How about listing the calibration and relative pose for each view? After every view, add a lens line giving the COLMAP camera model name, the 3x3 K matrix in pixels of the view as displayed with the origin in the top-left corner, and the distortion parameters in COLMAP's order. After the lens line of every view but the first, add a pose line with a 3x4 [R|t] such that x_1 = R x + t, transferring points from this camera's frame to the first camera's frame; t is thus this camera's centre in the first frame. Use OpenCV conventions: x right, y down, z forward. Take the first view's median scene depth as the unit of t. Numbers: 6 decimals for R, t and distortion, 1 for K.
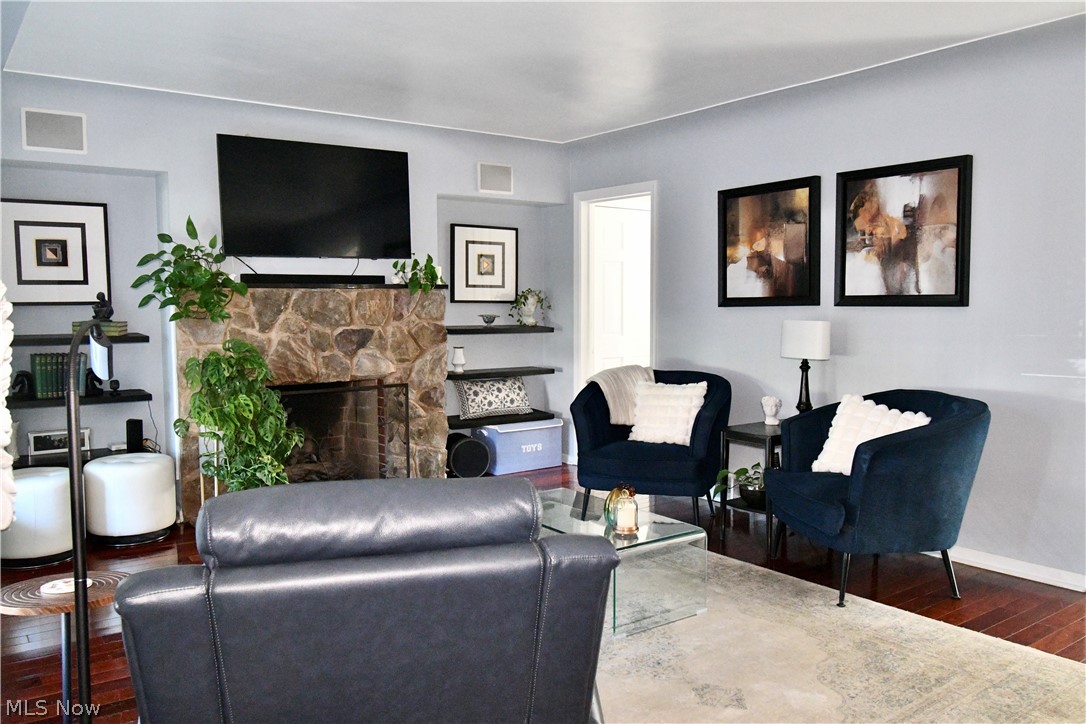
lens RADIAL K [[853.7, 0, 540.1], [0, 853.7, 363.0], [0, 0, 1]] dist [0.002724, -0.019608]
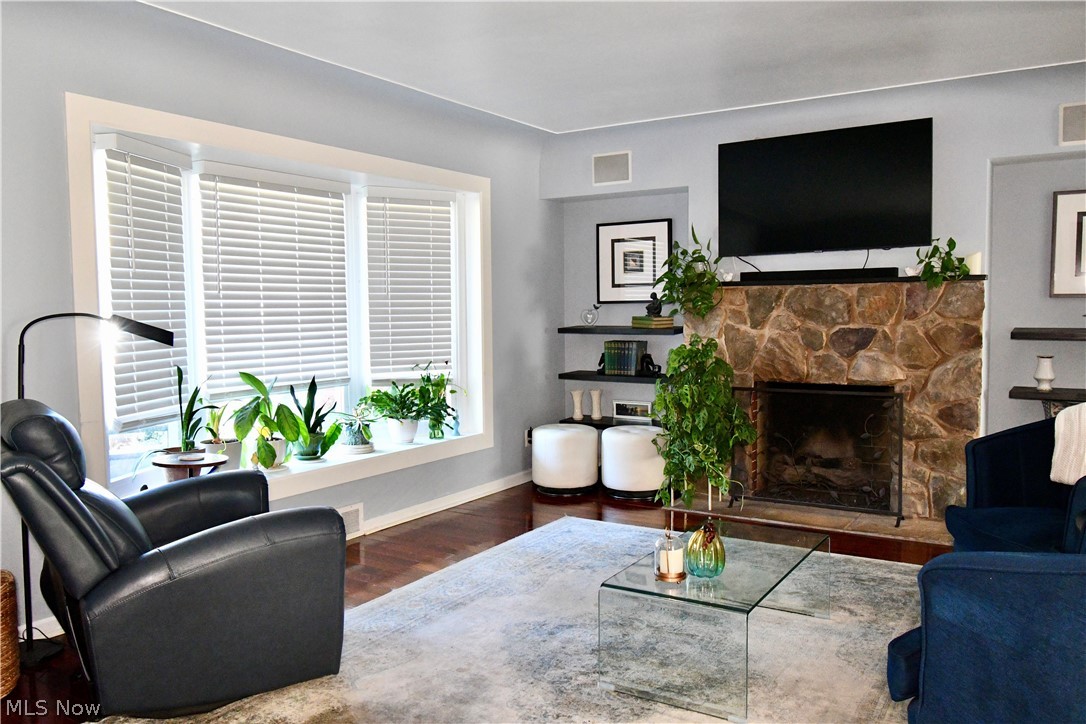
lens RADIAL K [[853.7, 0, 537.8], [0, 853.7, 359.4], [0, 0, 1]] dist [0.002724, -0.019608]
pose [[0.359506, 0.059050, -0.931272, 0.538765], [-0.055160, 0.997595, 0.041961, -0.027617], [0.931511, 0.036283, 0.361899, 0.382027]]
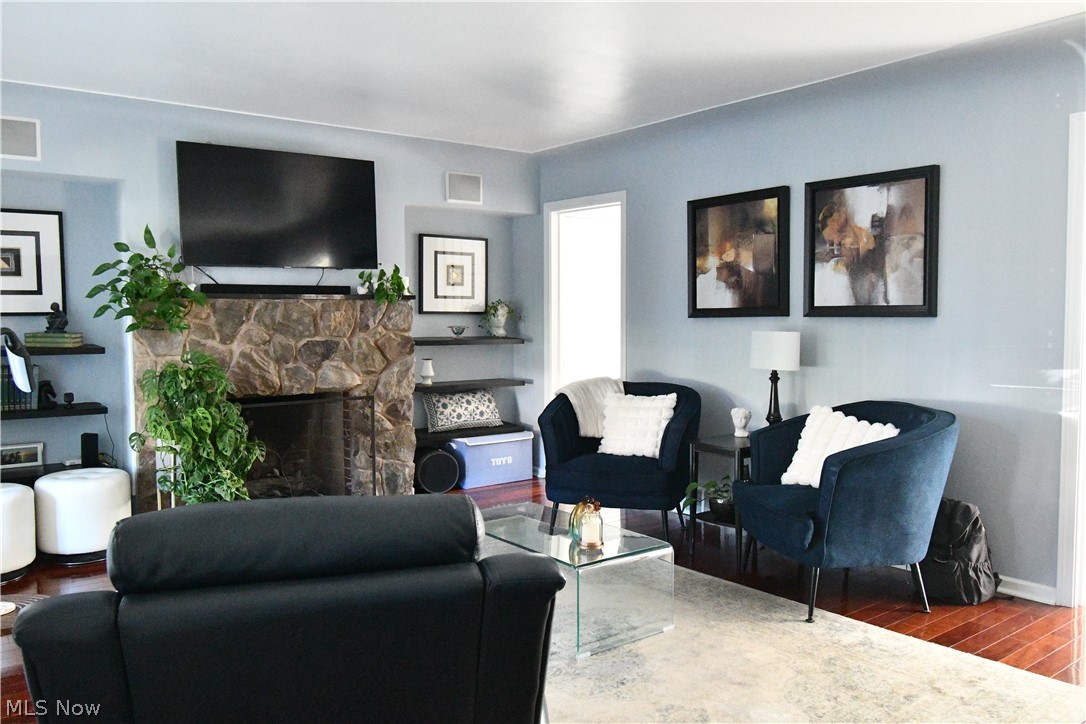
lens RADIAL K [[853.7, 0, 540.4], [0, 853.7, 361.8], [0, 0, 1]] dist [0.002724, -0.019608]
pose [[0.999695, -0.001216, 0.024649, 0.013100], [0.001603, 0.999875, -0.015699, 0.000628], [-0.024627, 0.015734, 0.999573, 0.015185]]
